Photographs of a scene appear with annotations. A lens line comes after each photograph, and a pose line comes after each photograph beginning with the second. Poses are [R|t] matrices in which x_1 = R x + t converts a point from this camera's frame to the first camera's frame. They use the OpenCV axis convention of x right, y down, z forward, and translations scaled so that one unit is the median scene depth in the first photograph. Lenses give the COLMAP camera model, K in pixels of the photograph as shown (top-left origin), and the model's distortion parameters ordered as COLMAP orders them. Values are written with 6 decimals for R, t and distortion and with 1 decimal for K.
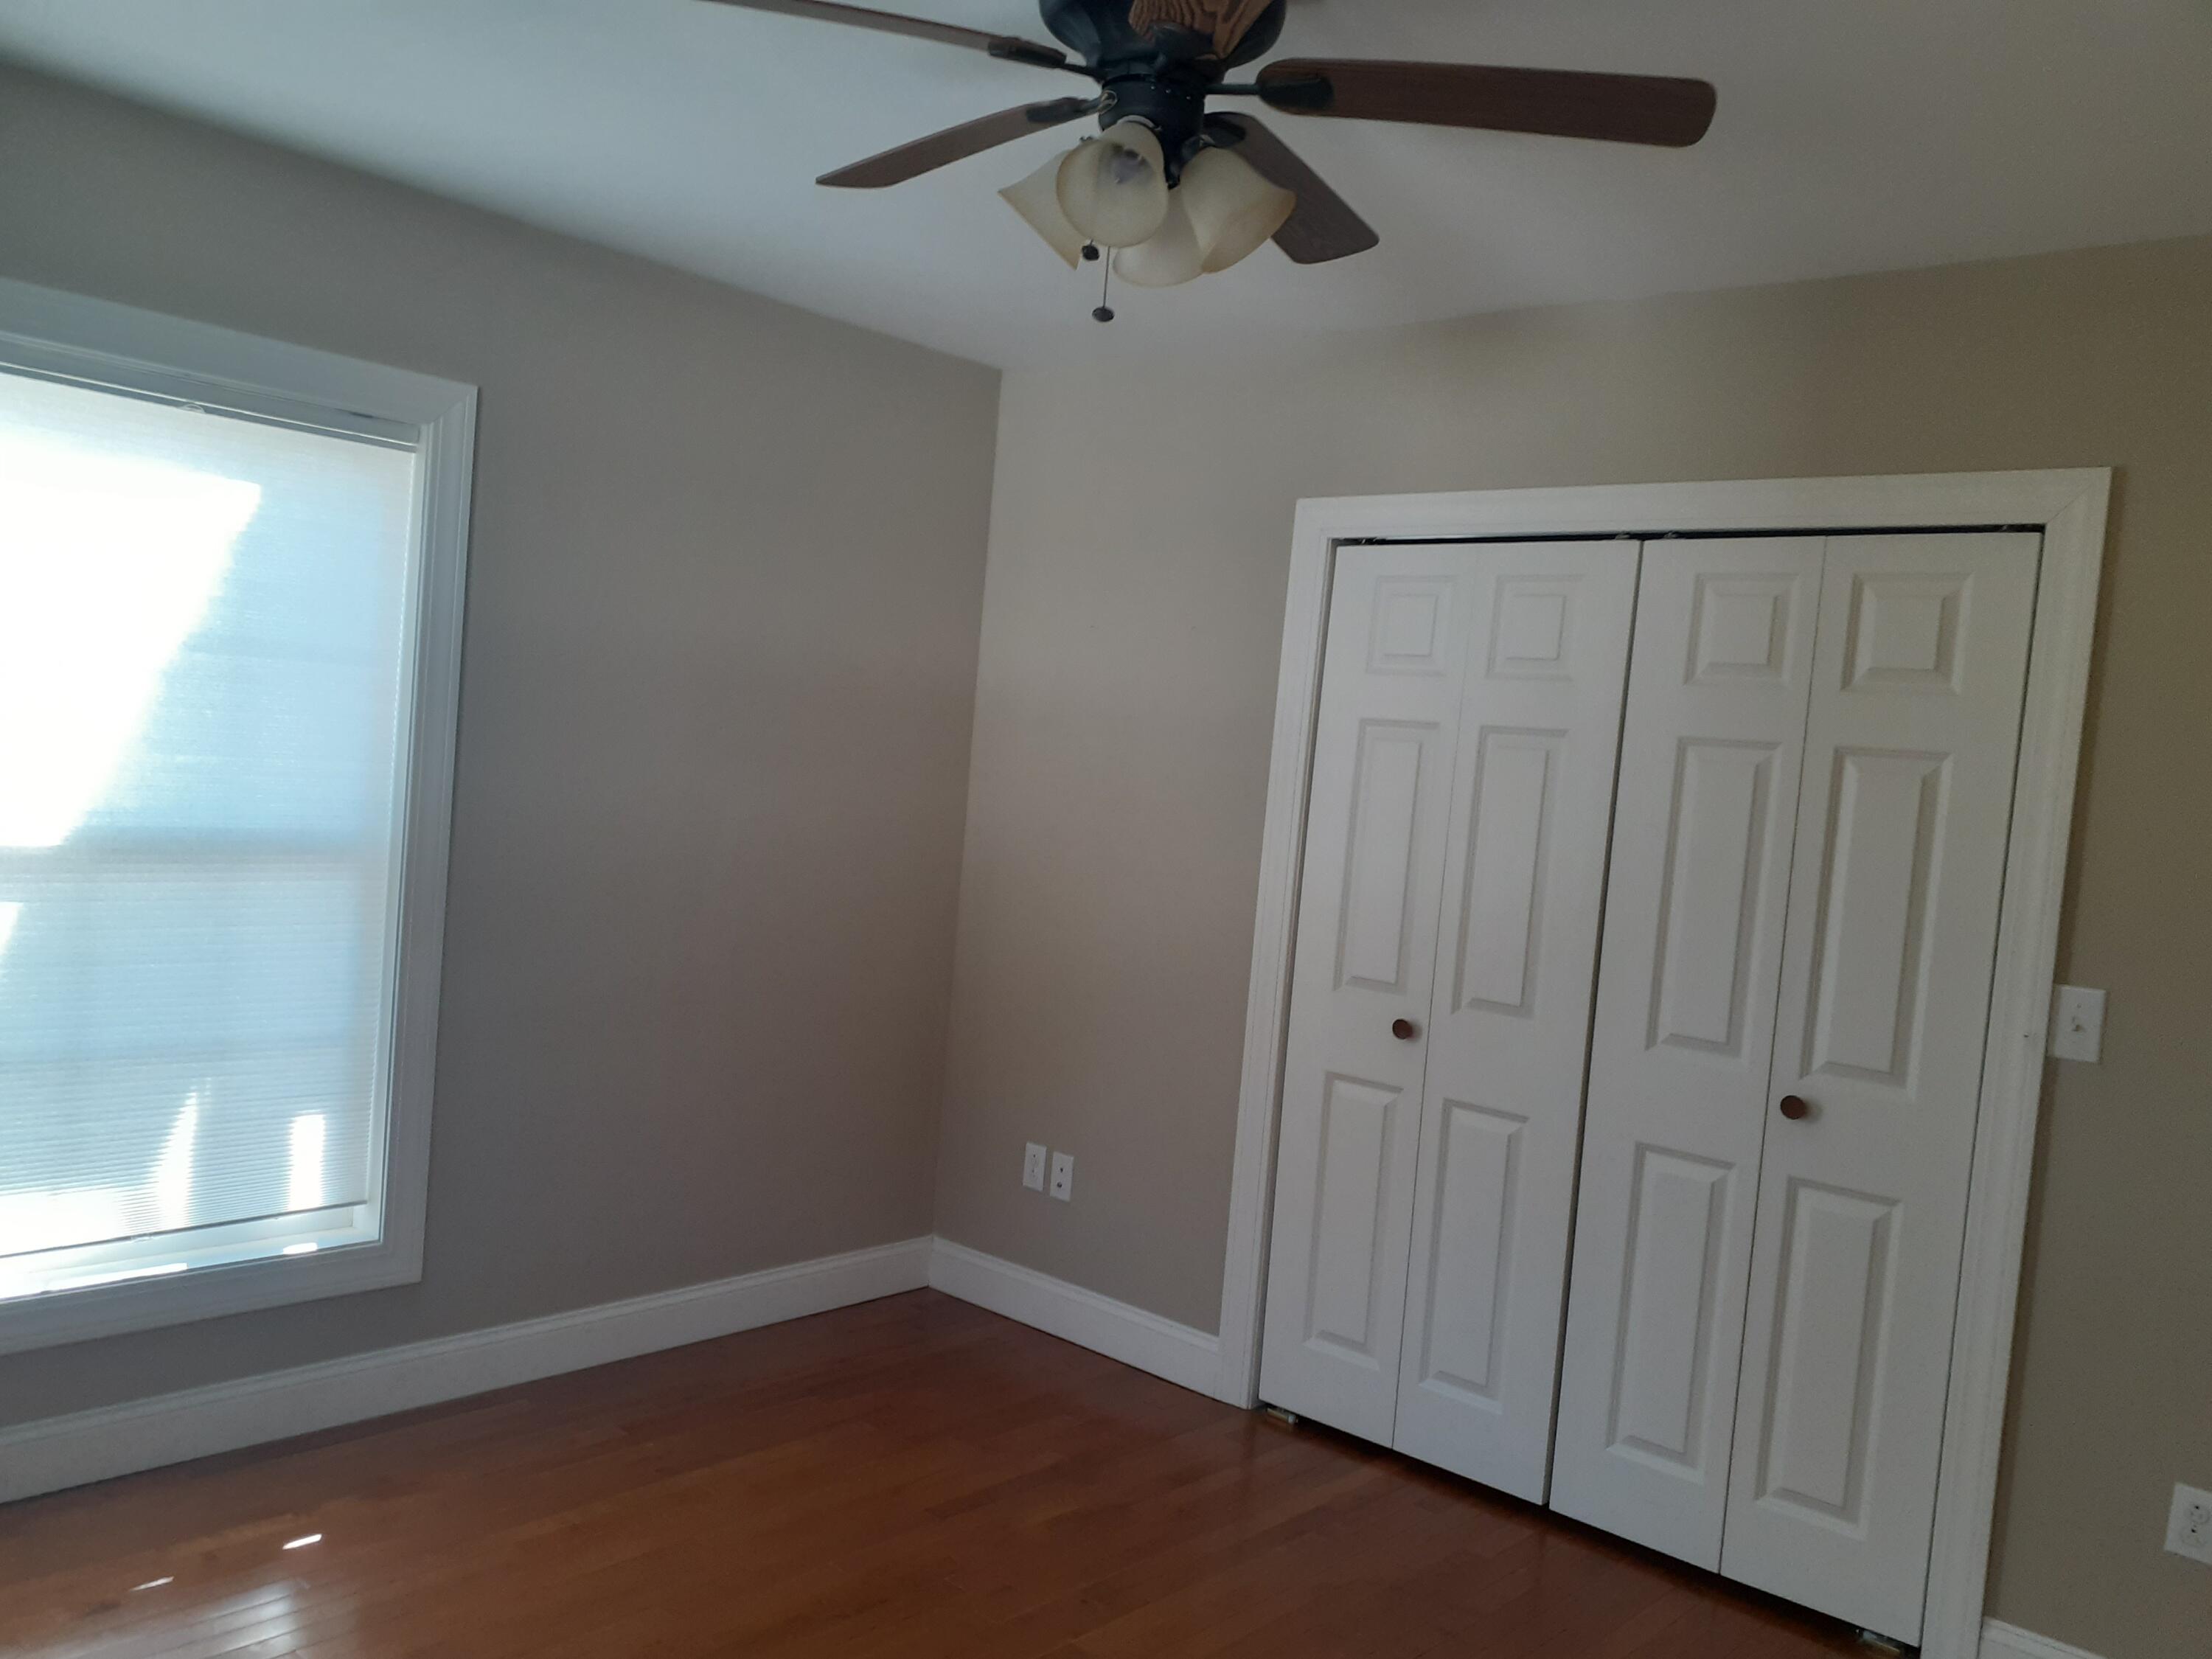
lens RADIAL K [[1745.1, 0, 1113.6], [0, 1745.1, 828.1], [0, 0, 1]] dist [0.013153, 0.005373]
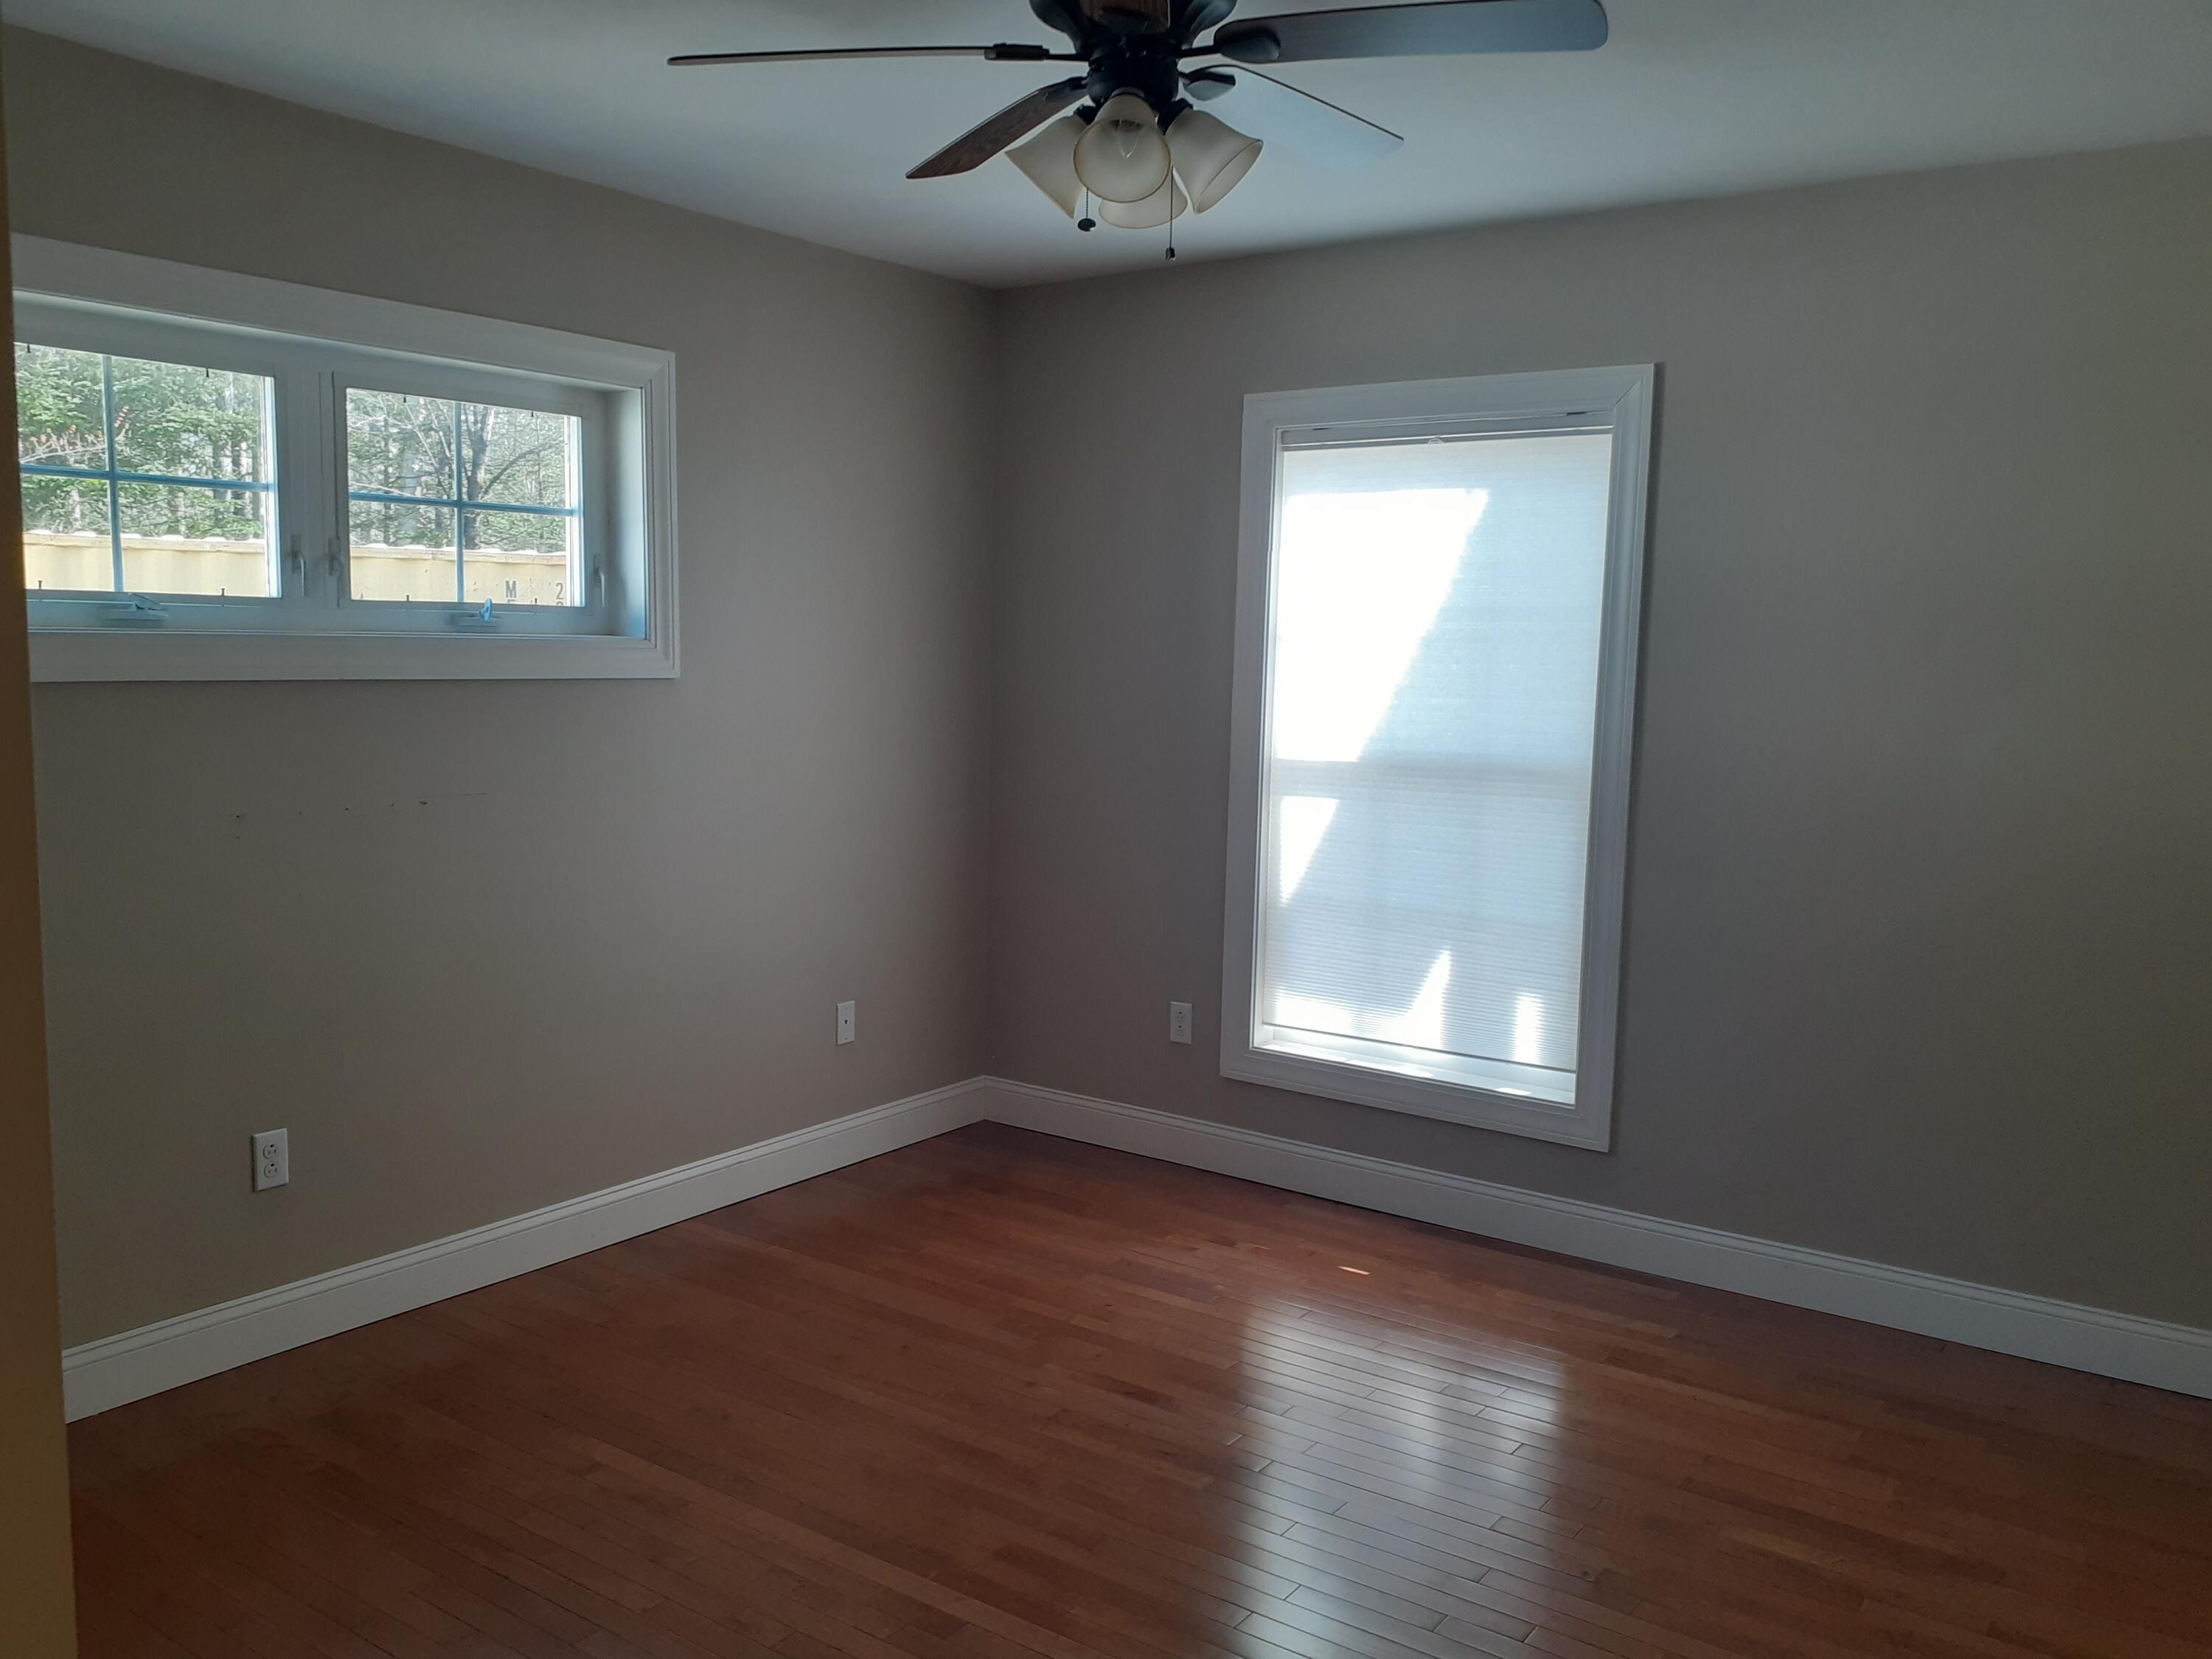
lens RADIAL K [[1745.1, 0, 1129.8], [0, 1745.1, 818.4], [0, 0, 1]] dist [0.013153, 0.005373]
pose [[0.119956, 0.045443, -0.991739, 0.766123], [-0.047826, 0.998057, 0.039947, 0.008041], [0.991627, 0.042639, 0.121896, 0.591301]]
